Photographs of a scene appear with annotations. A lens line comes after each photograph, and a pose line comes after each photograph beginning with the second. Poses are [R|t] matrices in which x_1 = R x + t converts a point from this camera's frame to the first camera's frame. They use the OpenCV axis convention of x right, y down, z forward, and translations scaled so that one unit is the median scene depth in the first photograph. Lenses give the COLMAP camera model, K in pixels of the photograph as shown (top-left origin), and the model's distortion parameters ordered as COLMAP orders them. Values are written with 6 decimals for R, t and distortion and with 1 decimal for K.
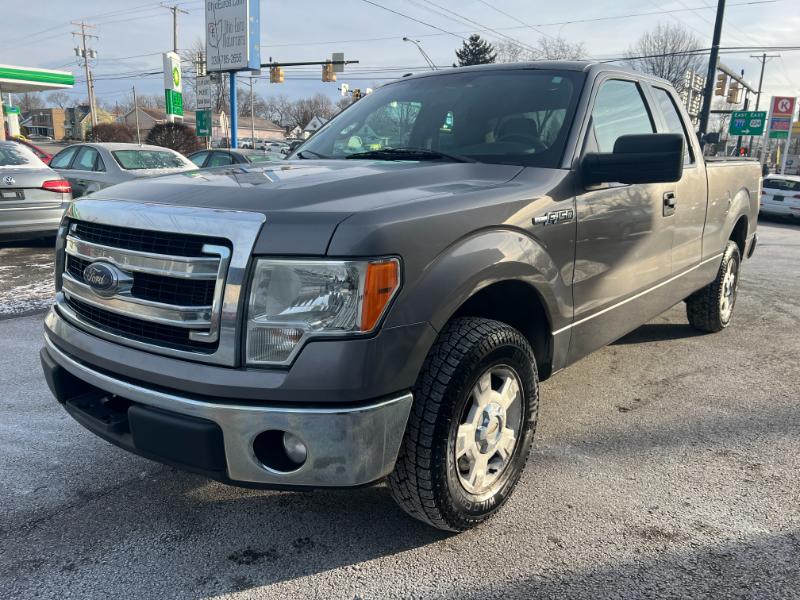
lens RADIAL K [[603.3, 0, 400.5], [0, 603.3, 309.8], [0, 0, 1]] dist [0.053064, -0.059838]
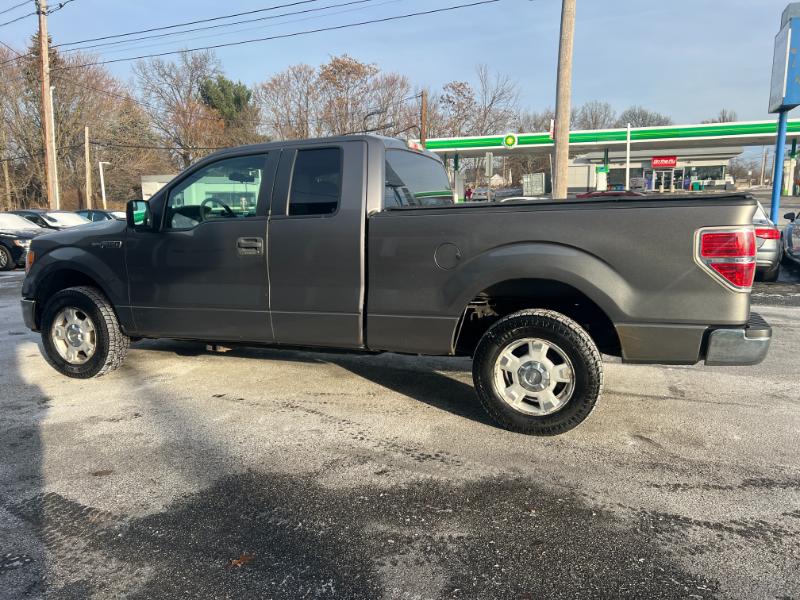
lens RADIAL K [[602.9, 0, 400.0], [0, 602.9, 300.0], [0, 0, 1]] dist [0.057145, -0.062835]
pose [[0.301644, 0.118038, -0.946085, 0.201449], [-0.205400, 0.977051, 0.056413, -0.023275], [0.931032, 0.177309, 0.318967, 0.106186]]
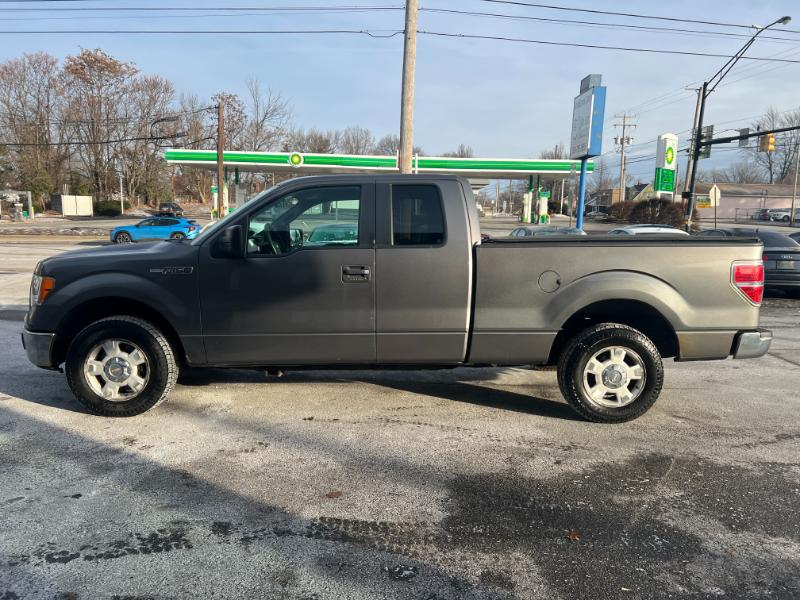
lens RADIAL K [[603.3, 0, 400.5], [0, 603.3, 309.8], [0, 0, 1]] dist [0.053064, -0.059838]
pose [[0.644060, 0.096122, -0.758912, 0.176208], [-0.182727, 0.982687, -0.030608, -0.008579], [0.742831, 0.158388, 0.650473, 0.026956]]
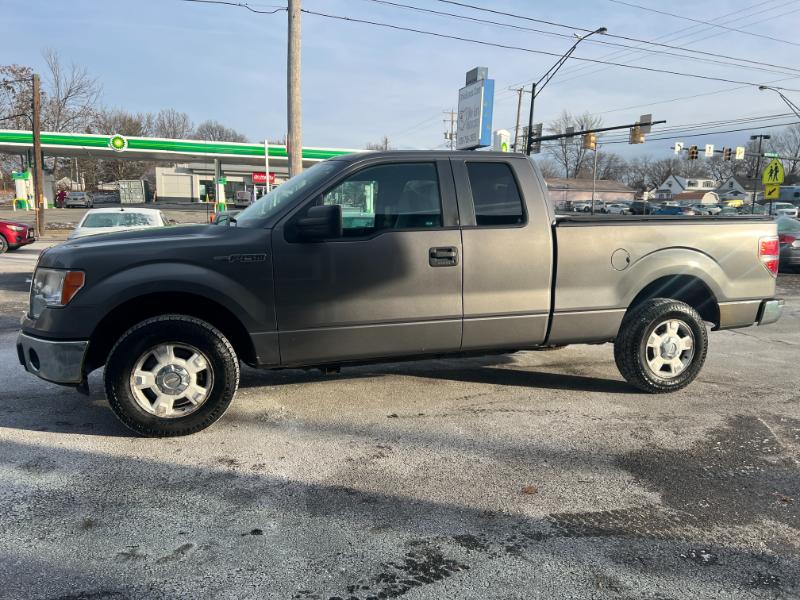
lens RADIAL K [[603.3, 0, 400.5], [0, 603.3, 309.8], [0, 0, 1]] dist [0.053064, -0.059838]
pose [[0.835215, 0.069780, -0.545478, 0.122176], [-0.122516, 0.990598, -0.060871, 0.002245], [0.536102, 0.117671, 0.835912, -0.007101]]
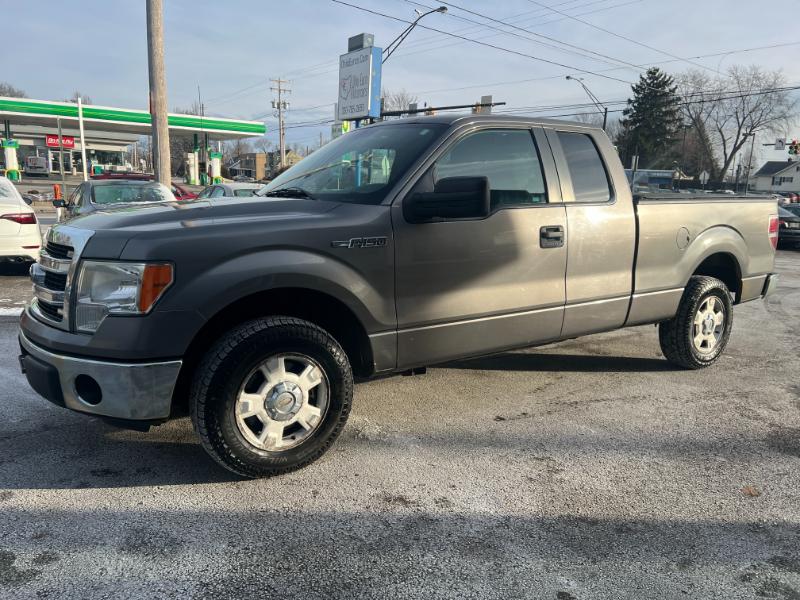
lens RADIAL K [[603.3, 0, 400.5], [0, 603.3, 309.8], [0, 0, 1]] dist [0.053064, -0.059838]
pose [[0.960553, 0.051824, -0.273226, 0.056577], [-0.067626, 0.996520, -0.048730, 0.003597], [0.269749, 0.065285, 0.960715, -0.014698]]
